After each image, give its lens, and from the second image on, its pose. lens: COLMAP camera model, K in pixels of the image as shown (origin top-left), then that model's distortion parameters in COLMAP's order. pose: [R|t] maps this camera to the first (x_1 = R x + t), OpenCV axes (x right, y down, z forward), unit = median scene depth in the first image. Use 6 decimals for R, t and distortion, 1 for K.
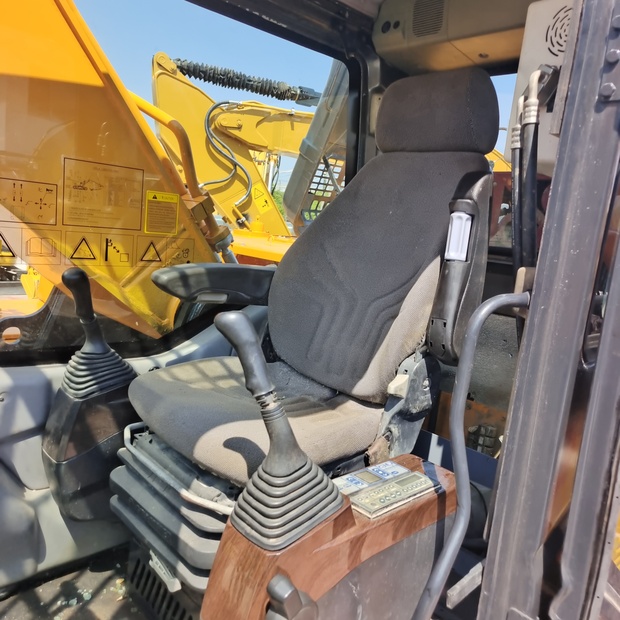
lens RADIAL K [[559.4, 0, 310.0], [0, 559.4, 310.0], [0, 0, 1]] dist [0.034485, 0.013562]
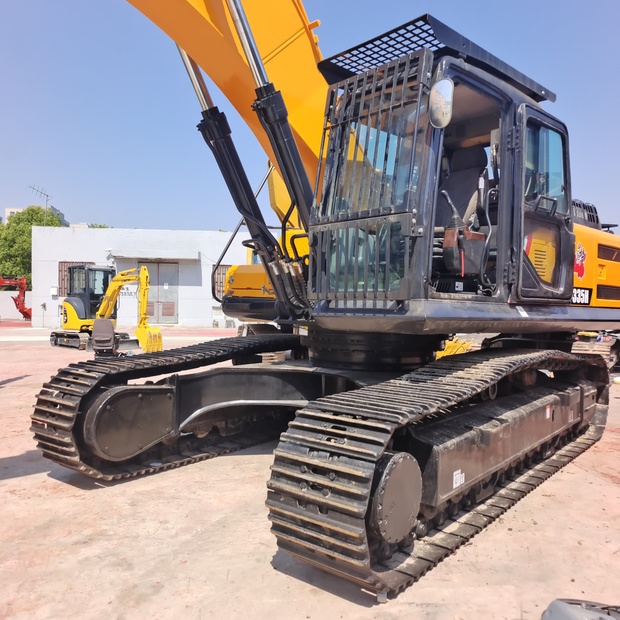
lens RADIAL K [[559.4, 0, 310.0], [0, 559.4, 310.0], [0, 0, 1]] dist [0.034485, 0.013562]
pose [[0.996338, -0.085254, -0.006469, -0.612571], [0.083206, 0.984246, -0.156002, 0.775676], [0.019667, 0.154892, 0.987736, -1.742790]]
